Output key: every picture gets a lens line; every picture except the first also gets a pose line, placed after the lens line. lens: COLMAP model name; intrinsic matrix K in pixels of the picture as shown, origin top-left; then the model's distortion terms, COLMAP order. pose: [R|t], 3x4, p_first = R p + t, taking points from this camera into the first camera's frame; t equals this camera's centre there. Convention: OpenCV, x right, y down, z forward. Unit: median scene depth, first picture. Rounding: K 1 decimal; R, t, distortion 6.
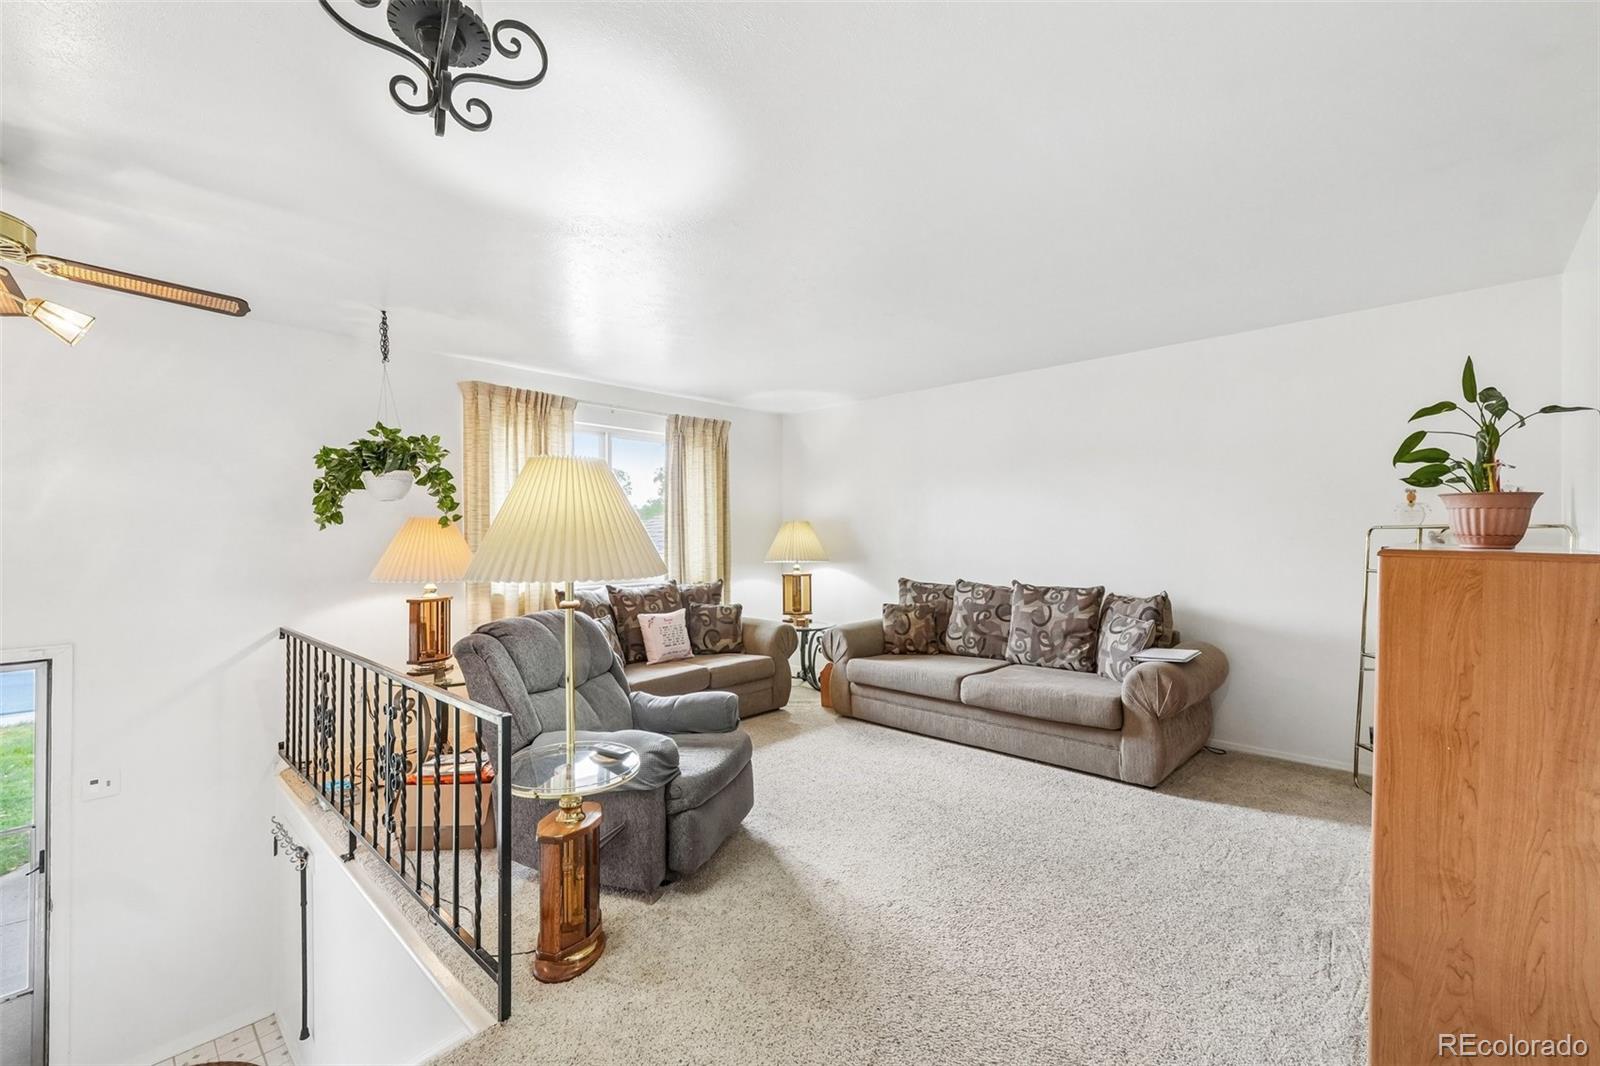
lens RADIAL K [[687.9, 0, 804.6], [0, 687.9, 535.5], [0, 0, 1]] dist [0.001735, 0.000985]
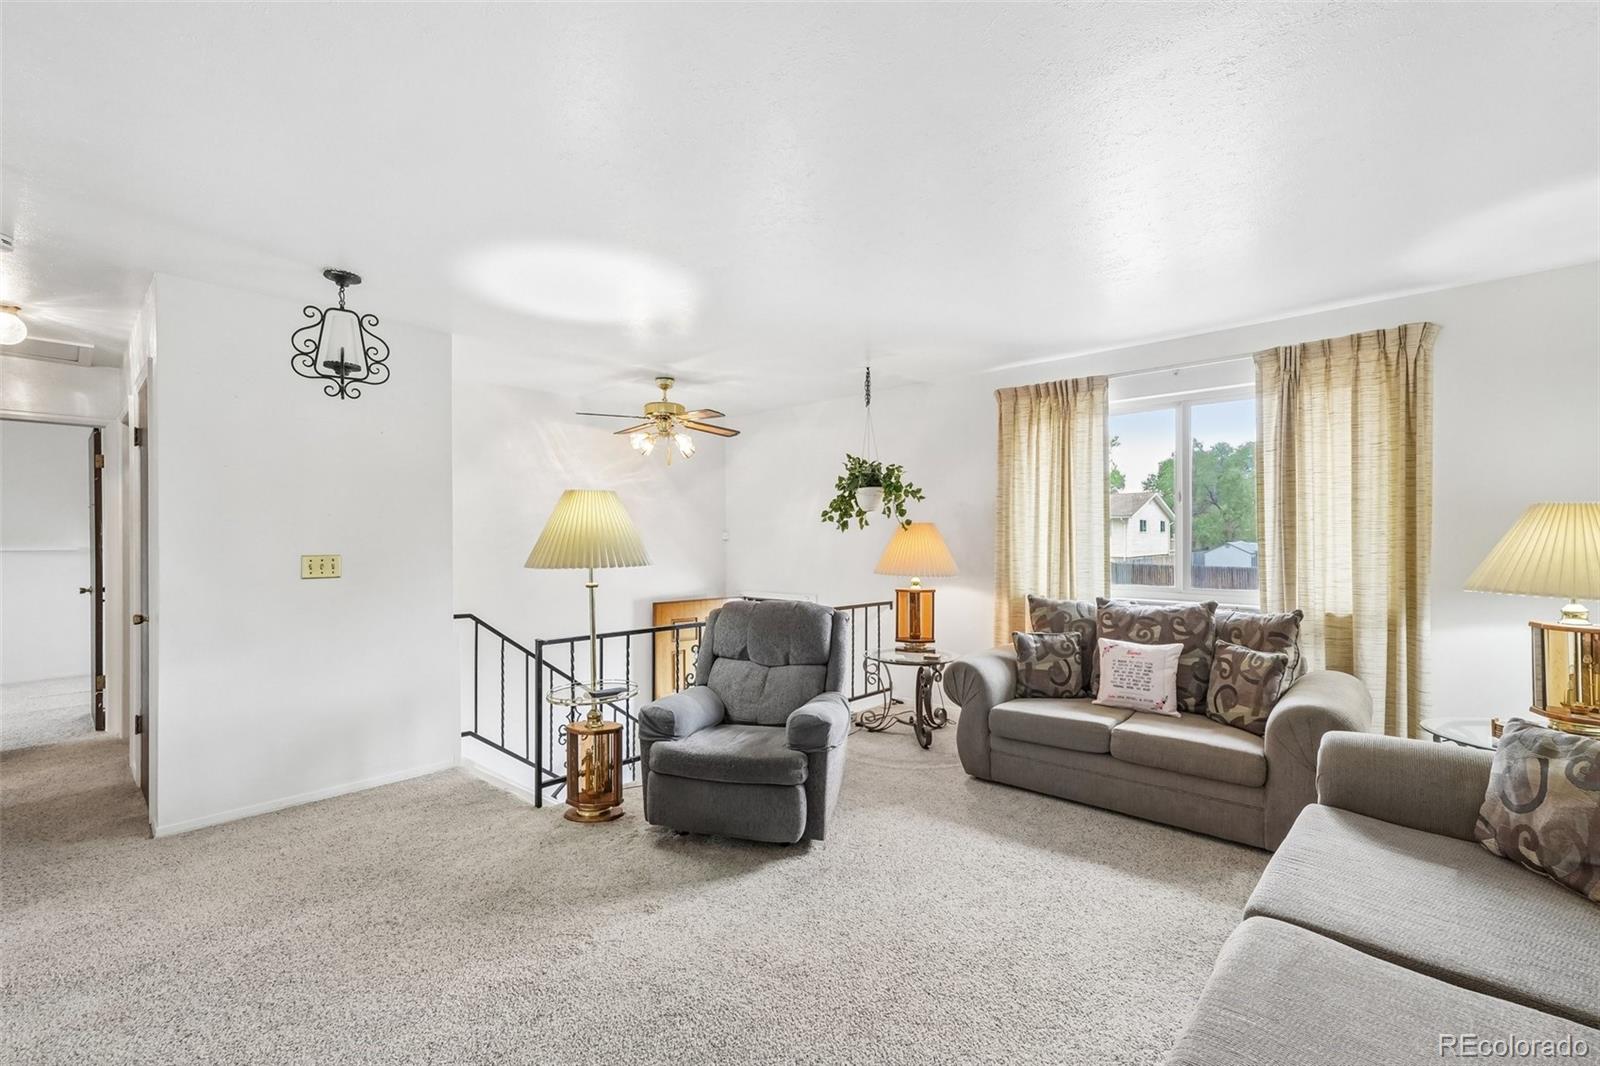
lens RADIAL K [[687.9, 0, 804.6], [0, 687.9, 535.5], [0, 0, 1]] dist [0.001735, 0.000985]
pose [[0.008059, -0.001622, -0.999966, 0.545685], [0.002228, 0.999996, -0.001604, -0.001142], [0.999965, -0.002215, 0.008063, 0.670060]]
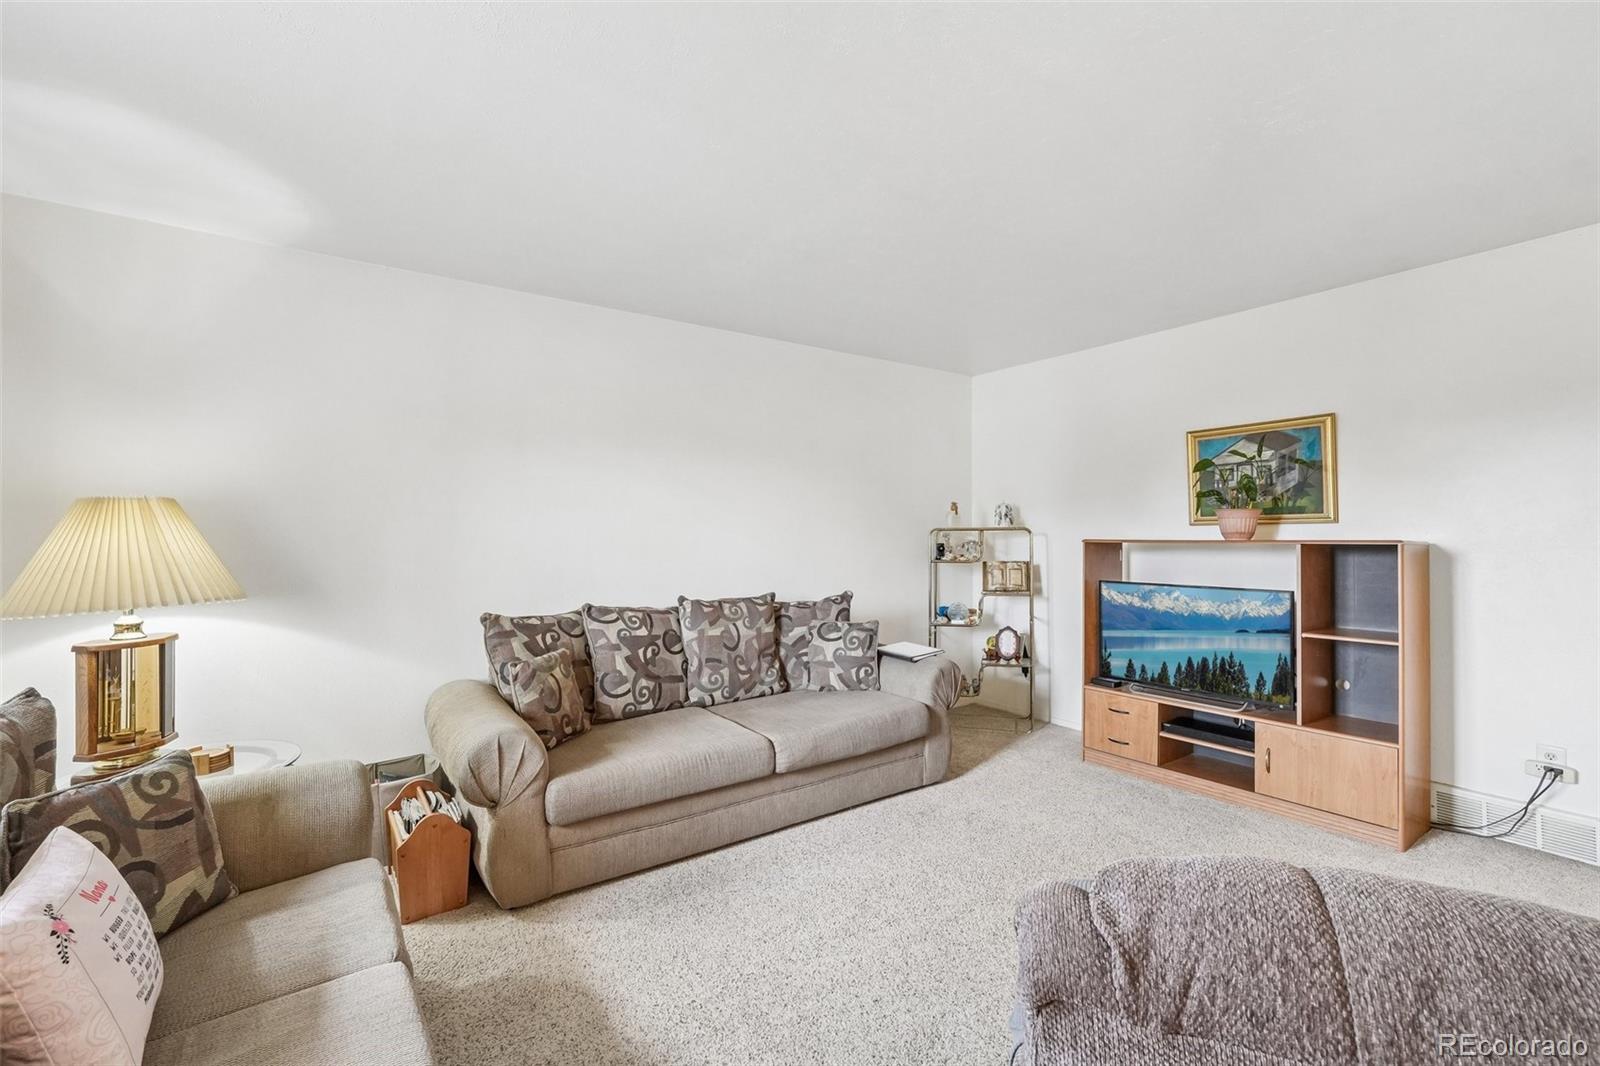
lens RADIAL K [[679.0, 0, 806.5], [0, 679.0, 534.5], [0, 0, 1]] dist [-0.000373, 0.000031]
pose [[0.192783, 0.005222, 0.981227, -0.394232], [0.004649, 0.999970, -0.006236, 0.004089], [-0.981230, 0.005764, 0.192753, 0.744291]]
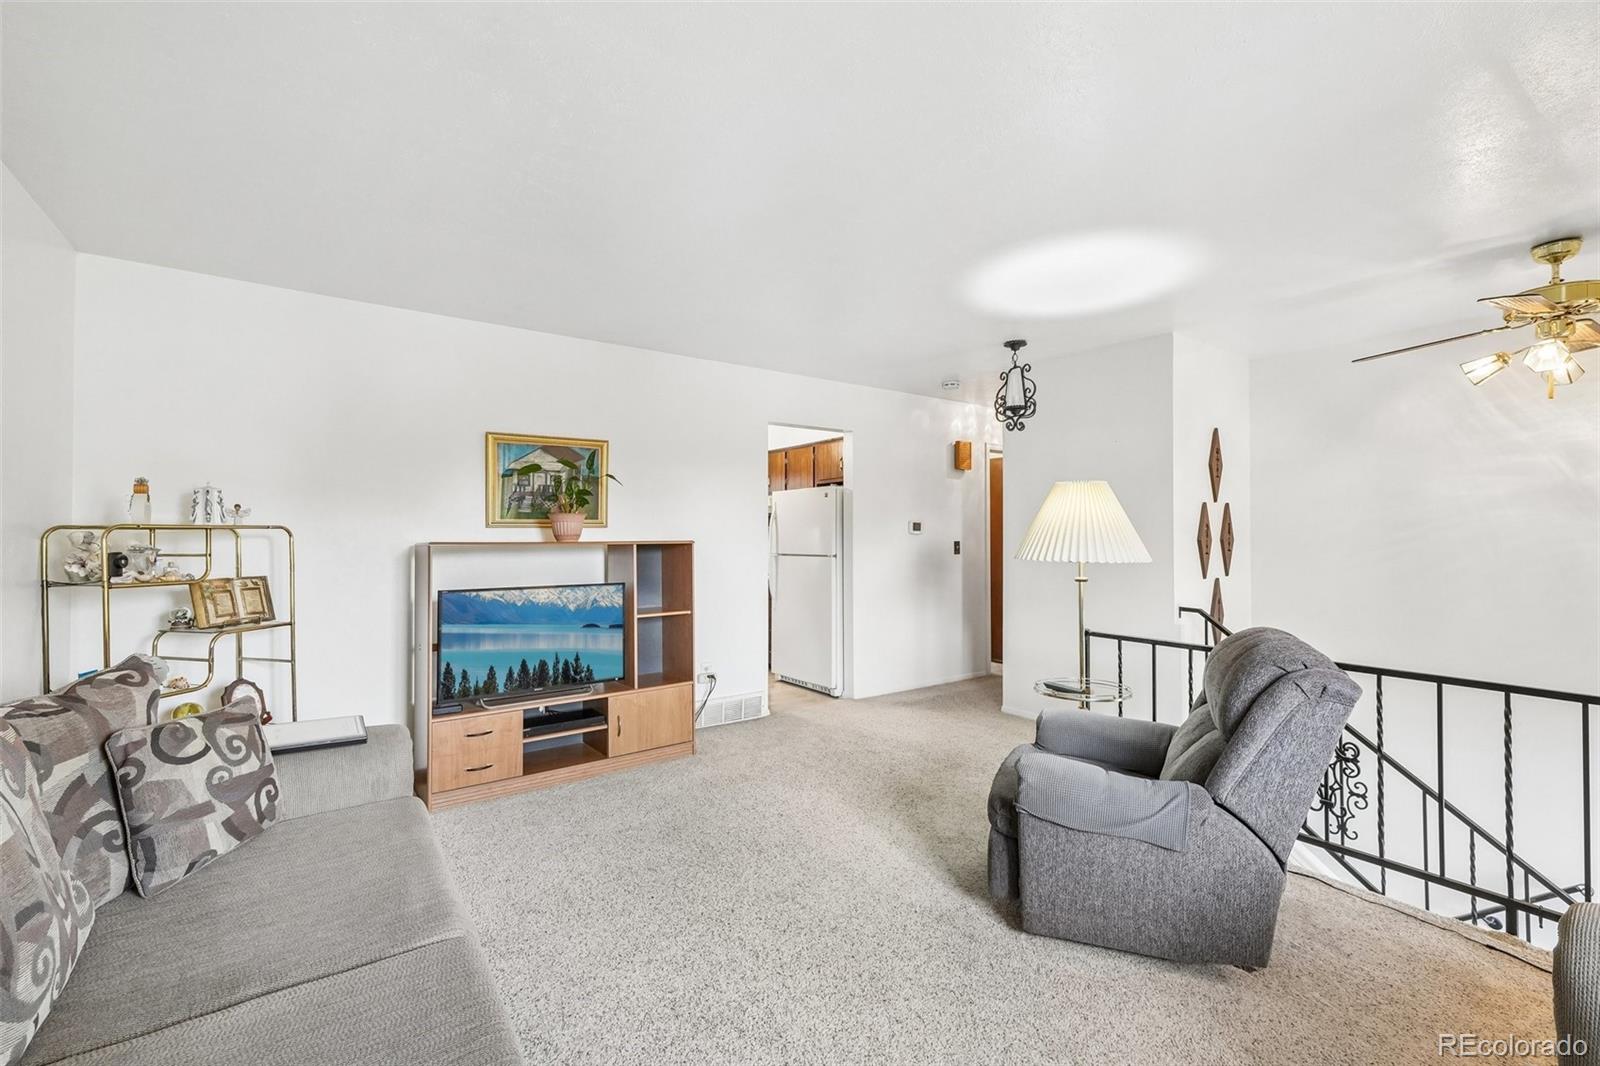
lens RADIAL K [[679.0, 0, 806.5], [0, 679.0, 534.5], [0, 0, 1]] dist [-0.000373, 0.000031]
pose [[-0.982161, 0.006863, 0.187915, -0.014611], [0.006907, 0.999976, -0.000424, 0.001051], [-0.187913, 0.000882, -0.982185, 1.175038]]
